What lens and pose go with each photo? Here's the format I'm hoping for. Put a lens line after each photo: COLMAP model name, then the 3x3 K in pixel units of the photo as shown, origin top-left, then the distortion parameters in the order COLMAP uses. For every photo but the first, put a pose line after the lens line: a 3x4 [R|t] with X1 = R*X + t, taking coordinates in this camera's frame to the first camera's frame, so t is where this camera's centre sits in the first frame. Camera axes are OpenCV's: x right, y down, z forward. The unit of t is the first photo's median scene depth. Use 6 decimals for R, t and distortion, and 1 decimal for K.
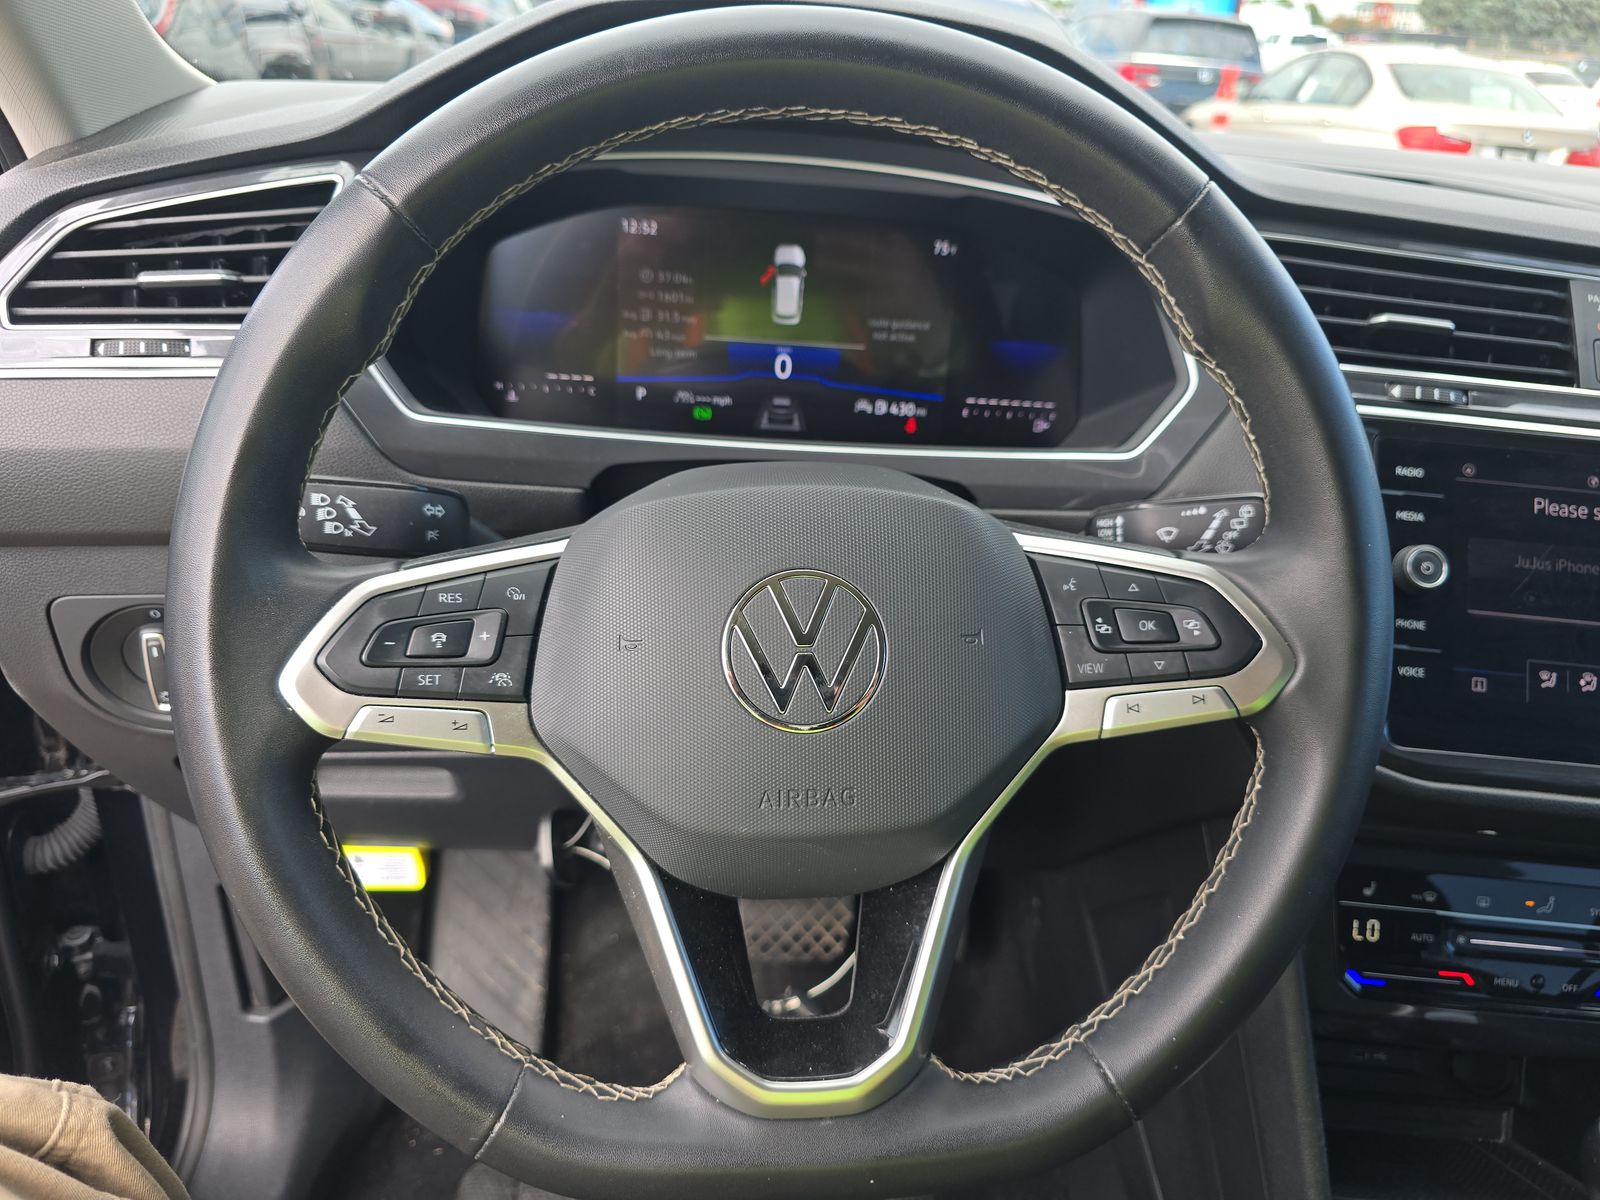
lens RADIAL K [[1065.2, 0, 809.2], [0, 1065.2, 590.6], [0, 0, 1]] dist [0.015434, -0.018246]
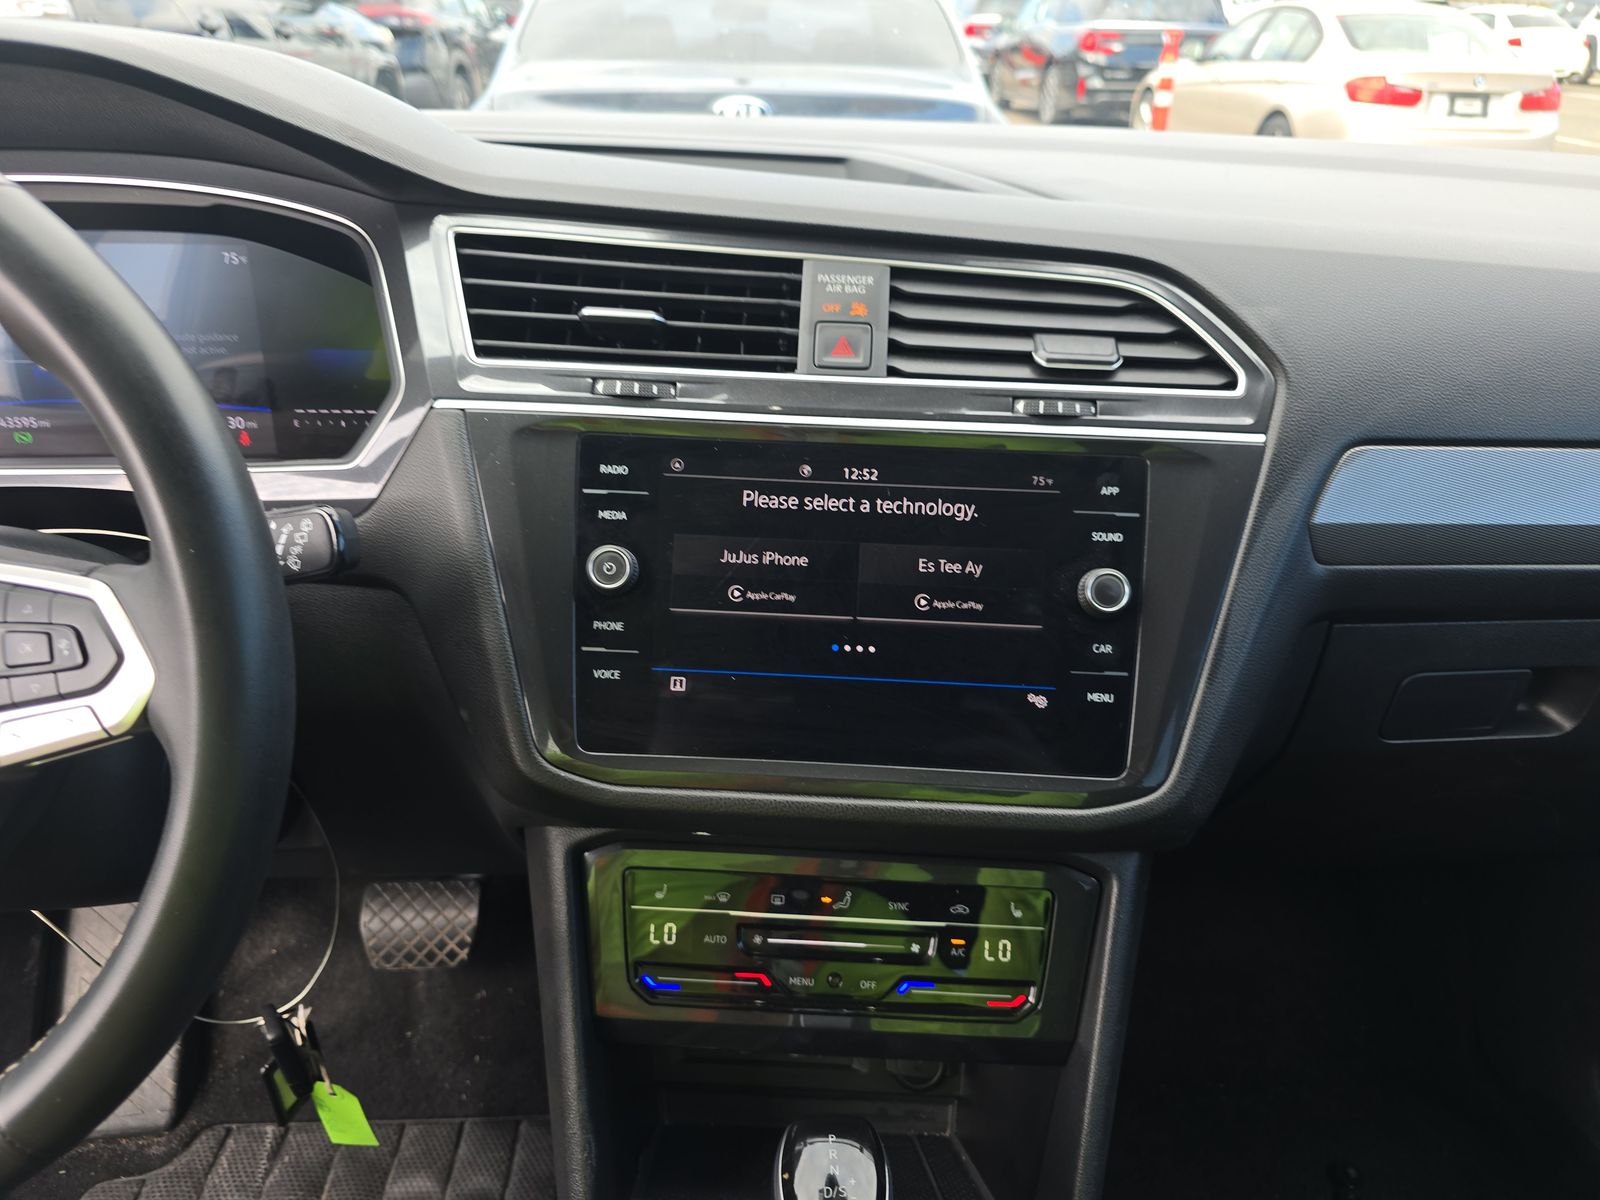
lens RADIAL K [[1065.2, 0, 793.0], [0, 1065.2, 603.5], [0, 0, 1]] dist [0.015434, -0.018246]
pose [[0.998623, -0.046021, -0.025190, 0.733680], [0.046544, 0.998704, 0.020584, -0.001312], [0.024210, -0.021729, 0.999471, 0.027587]]
